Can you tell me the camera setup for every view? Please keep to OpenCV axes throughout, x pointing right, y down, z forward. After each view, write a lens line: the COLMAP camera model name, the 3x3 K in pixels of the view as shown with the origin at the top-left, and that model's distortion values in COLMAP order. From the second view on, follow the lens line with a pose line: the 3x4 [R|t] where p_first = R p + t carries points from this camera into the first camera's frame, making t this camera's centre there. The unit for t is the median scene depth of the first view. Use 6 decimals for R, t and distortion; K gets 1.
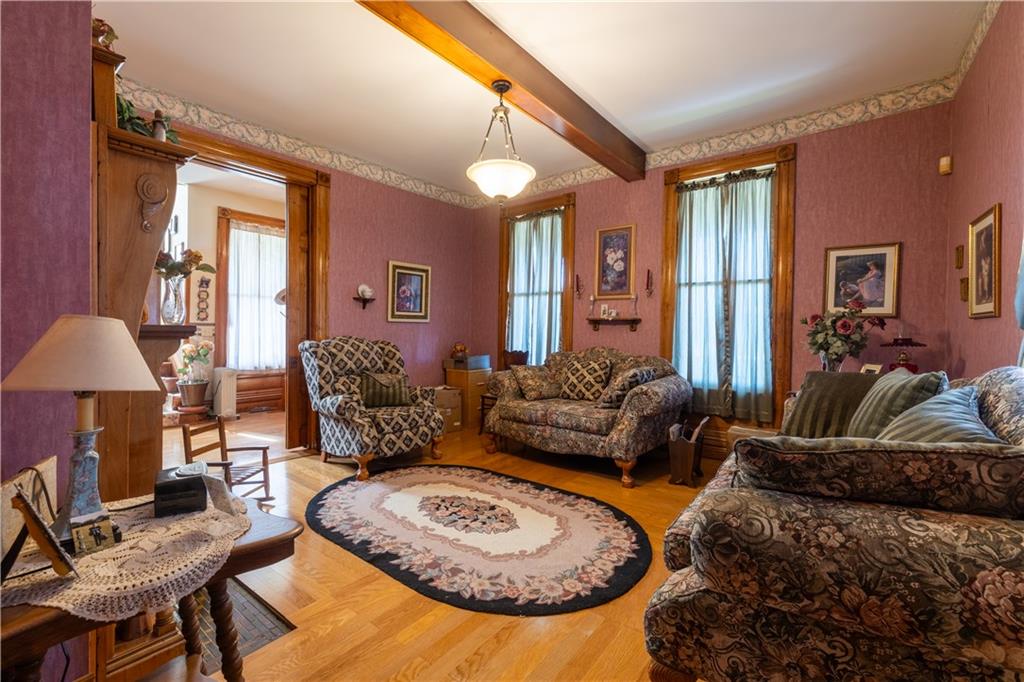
lens RADIAL K [[438.8, 0, 516.2], [0, 438.8, 339.7], [0, 0, 1]] dist [-0.003511, 0.001996]
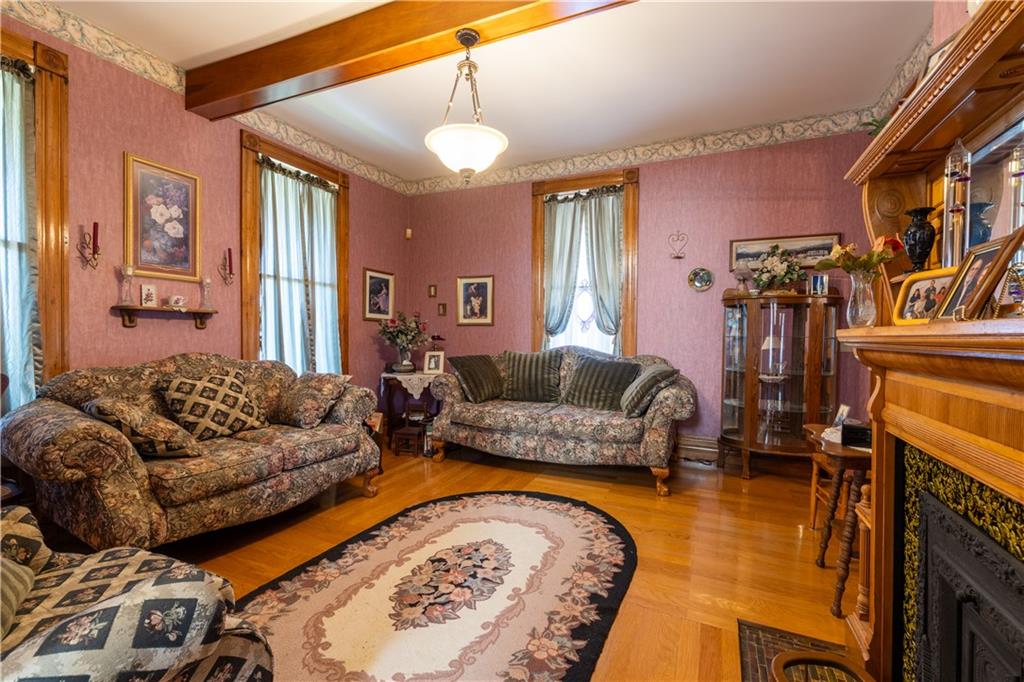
lens RADIAL K [[438.8, 0, 509.6], [0, 438.8, 341.2], [0, 0, 1]] dist [-0.003511, 0.001996]
pose [[-0.210291, -0.023442, 0.977358, -0.763427], [0.007309, 0.999647, 0.025549, -0.019934], [-0.977612, 0.012516, -0.210045, 0.955192]]
